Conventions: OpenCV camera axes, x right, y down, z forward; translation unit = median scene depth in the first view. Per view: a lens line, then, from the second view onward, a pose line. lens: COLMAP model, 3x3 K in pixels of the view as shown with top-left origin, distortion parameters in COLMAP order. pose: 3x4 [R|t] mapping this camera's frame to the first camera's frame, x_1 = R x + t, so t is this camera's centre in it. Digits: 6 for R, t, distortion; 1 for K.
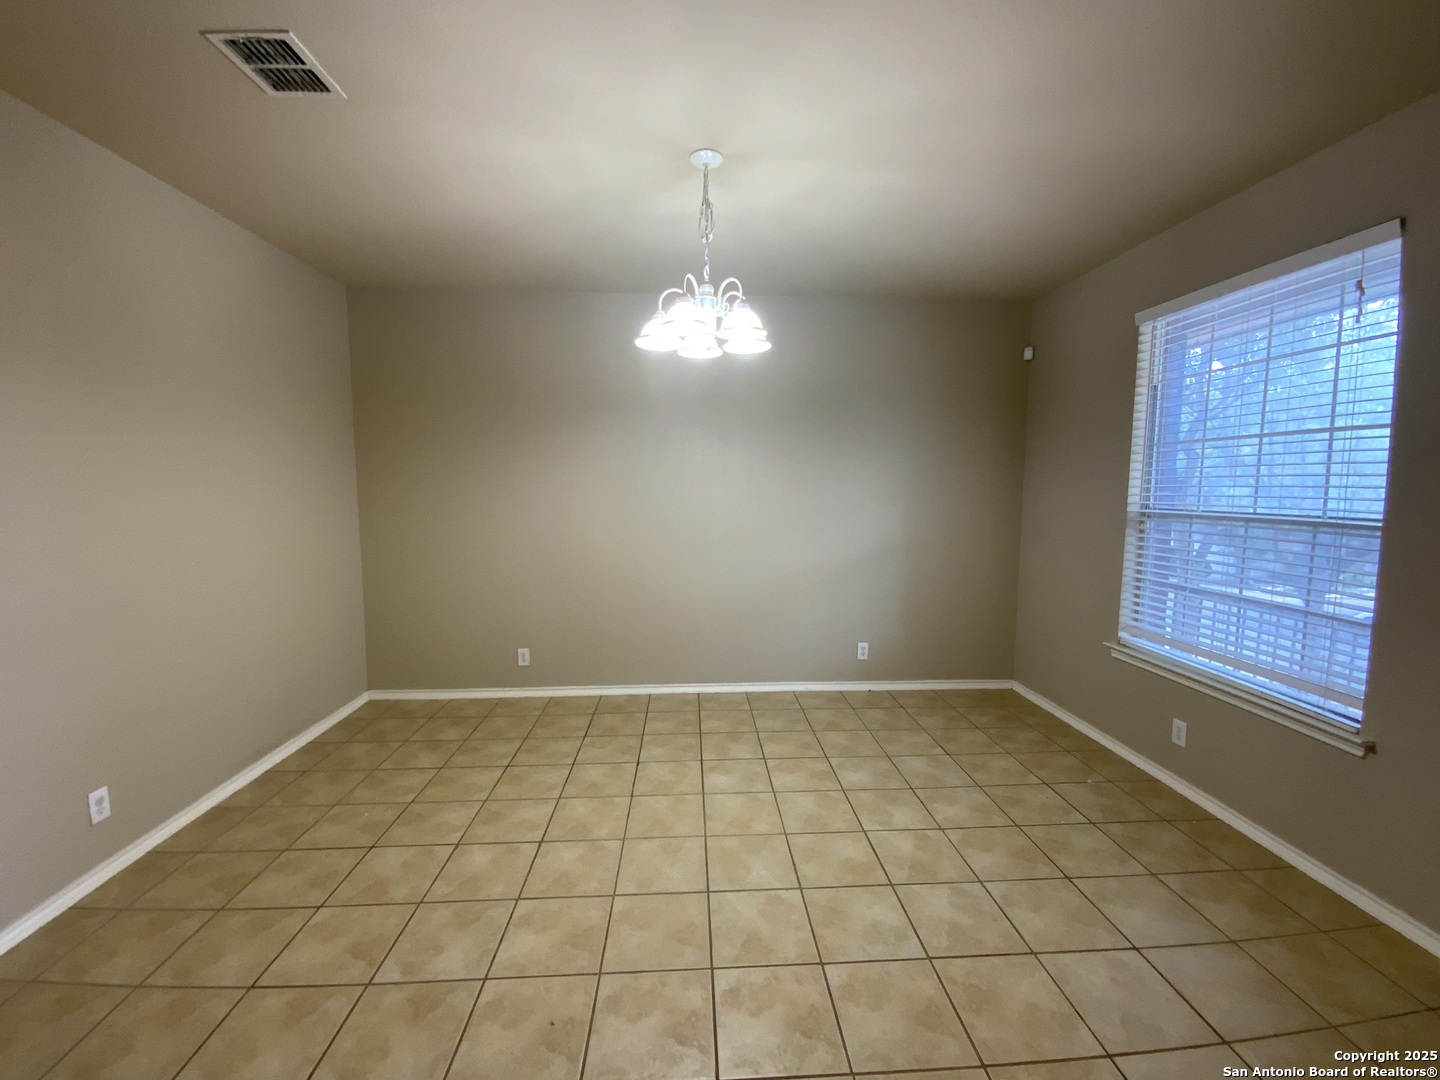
lens RADIAL K [[583.8, 0, 714.4], [0, 583.8, 549.6], [0, 0, 1]] dist [-0.001335, -0.000121]
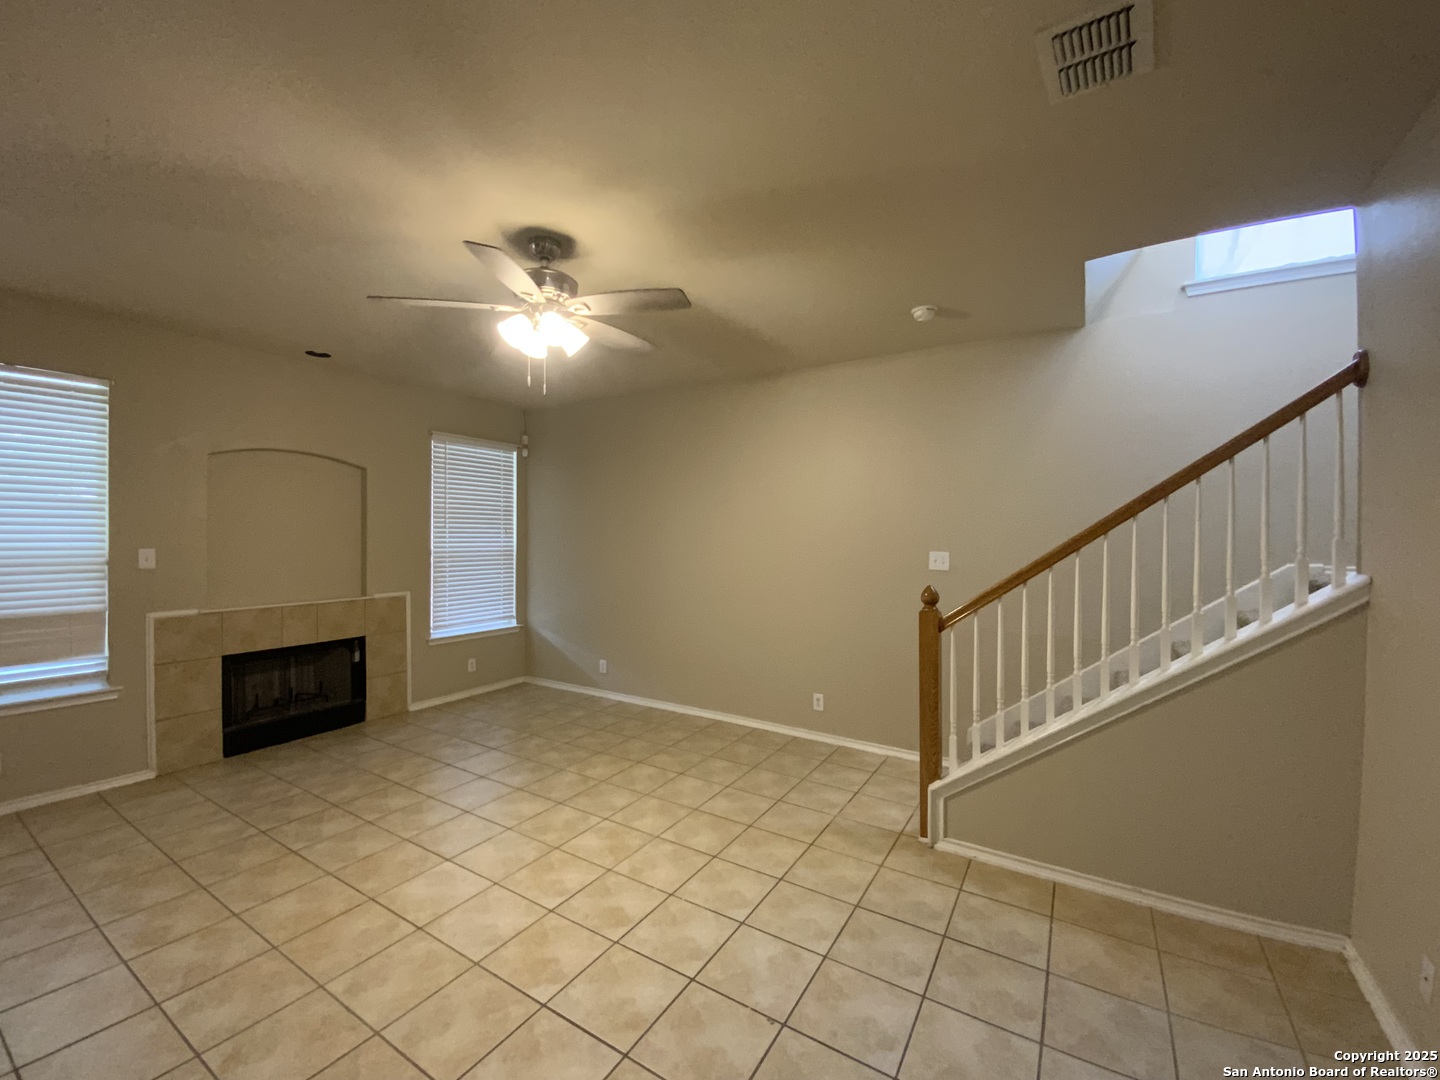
lens RADIAL K [[583.8, 0, 720.3], [0, 583.8, 534.9], [0, 0, 1]] dist [-0.001335, -0.000121]
pose [[0.828021, 0.009734, -0.560612, 0.621895], [-0.075353, 0.992711, -0.094059, -0.004818], [0.555610, 0.120127, 0.822719, 0.035633]]
